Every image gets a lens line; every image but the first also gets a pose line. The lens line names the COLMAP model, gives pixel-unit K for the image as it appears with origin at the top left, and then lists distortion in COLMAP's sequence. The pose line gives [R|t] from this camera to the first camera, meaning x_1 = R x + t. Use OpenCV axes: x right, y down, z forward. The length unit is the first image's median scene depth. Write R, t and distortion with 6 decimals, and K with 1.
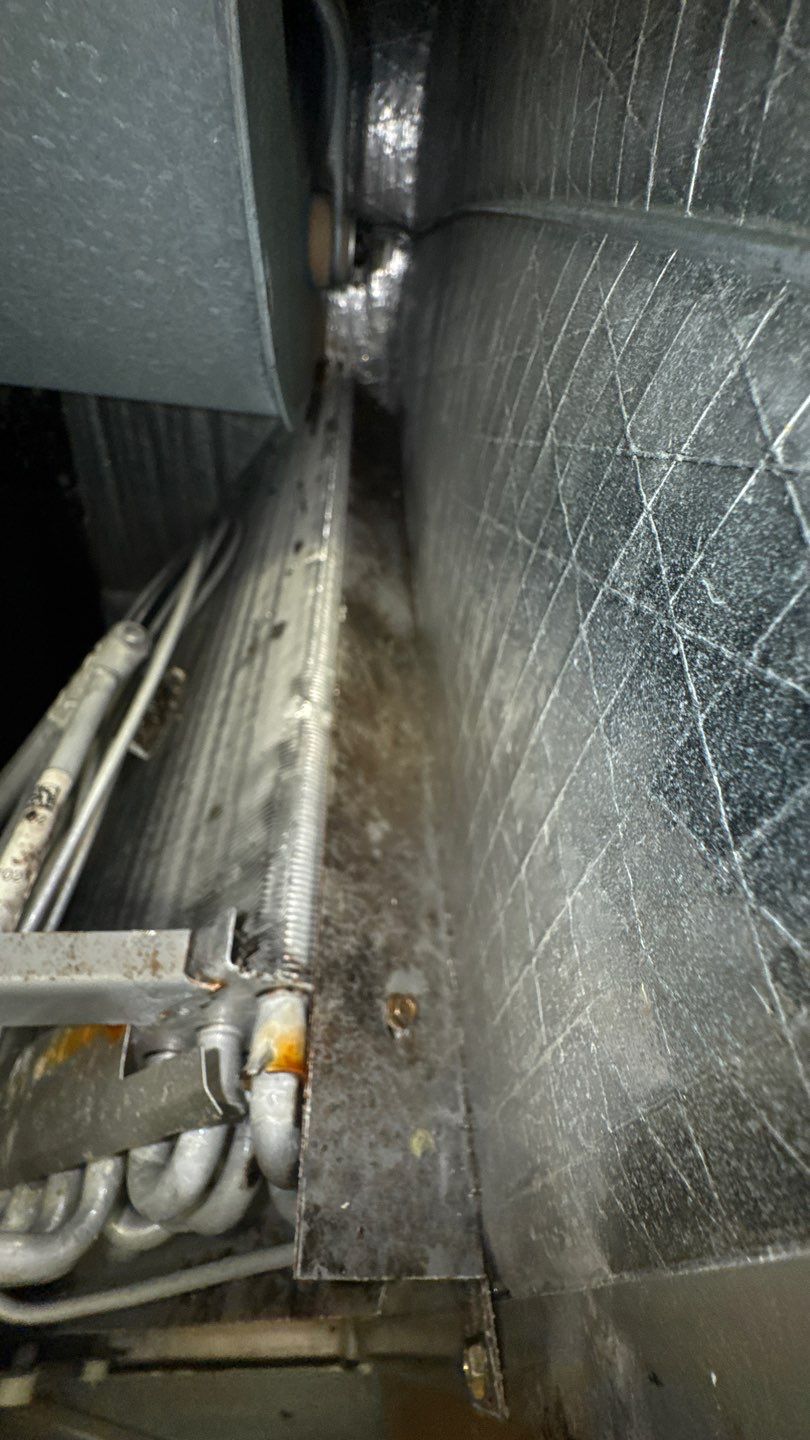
lens RADIAL K [[604.6, 0, 405.0], [0, 604.6, 720.0], [0, 0, 1]] dist [-0.008139, 0.000096]
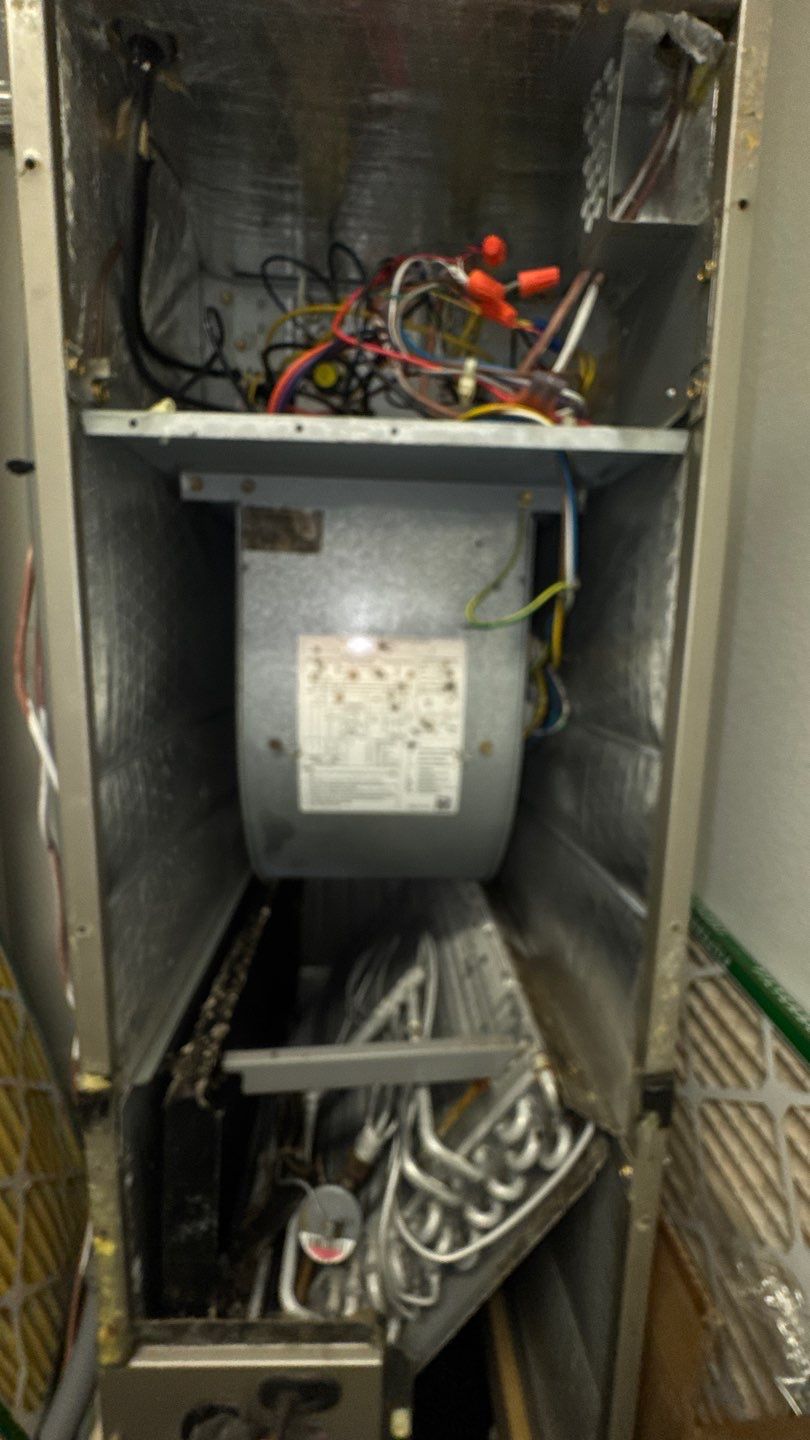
lens RADIAL K [[589.4, 0, 404.0], [0, 589.4, 715.5], [0, 0, 1]] dist [-0.006581, -0.000177]
pose [[0.993487, -0.112405, -0.018667, -0.492260], [0.081593, 0.816153, -0.572046, 0.523290], [0.079536, 0.566797, 0.820009, -2.071195]]
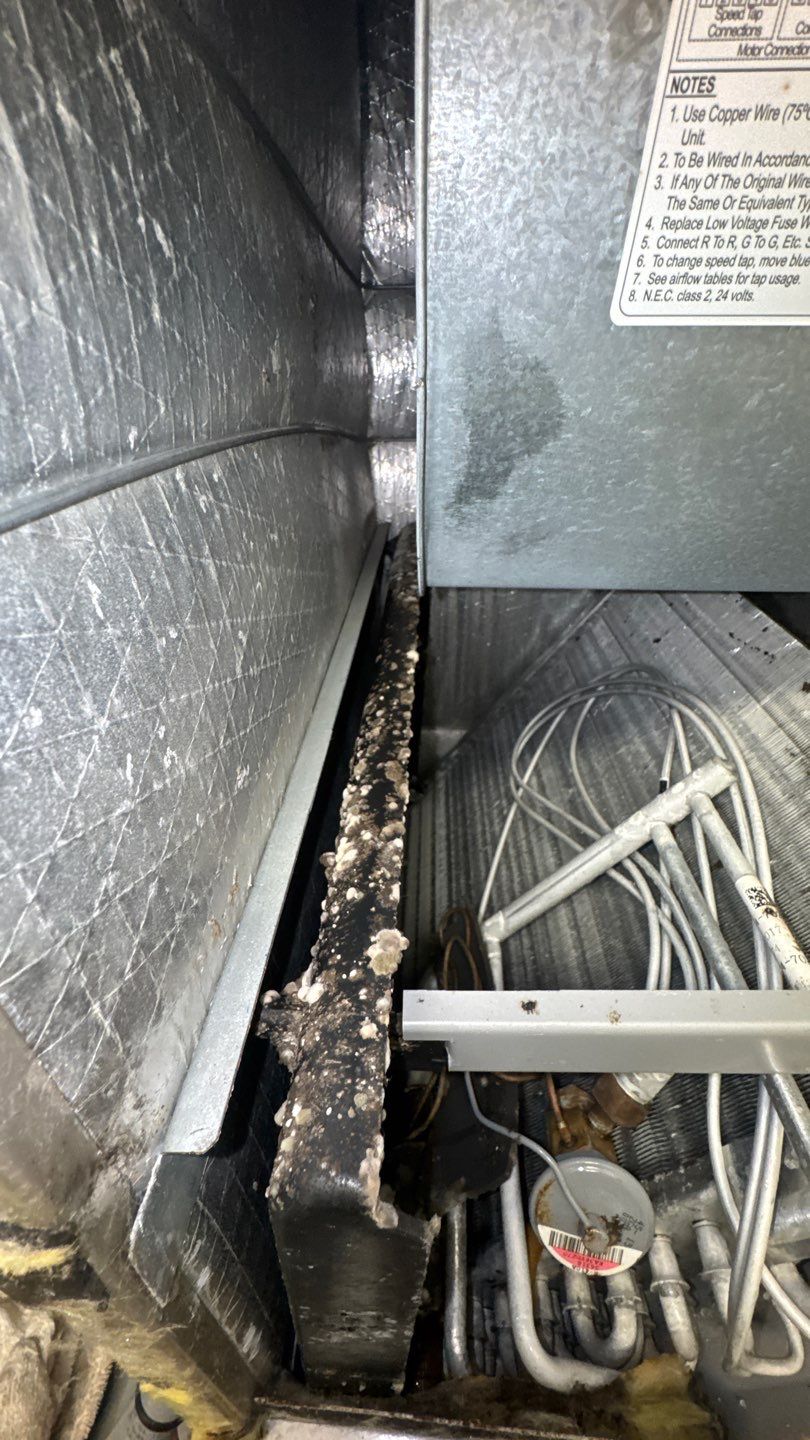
lens RADIAL K [[576.7, 0, 405.0], [0, 576.7, 720.0], [0, 0, 1]] dist [-0.000513, 0.000081]
pose [[0.984757, -0.062381, -0.162365, -1.219022], [0.031320, 0.981811, -0.187259, -0.037384], [0.171094, 0.179319, 0.968799, -0.397491]]
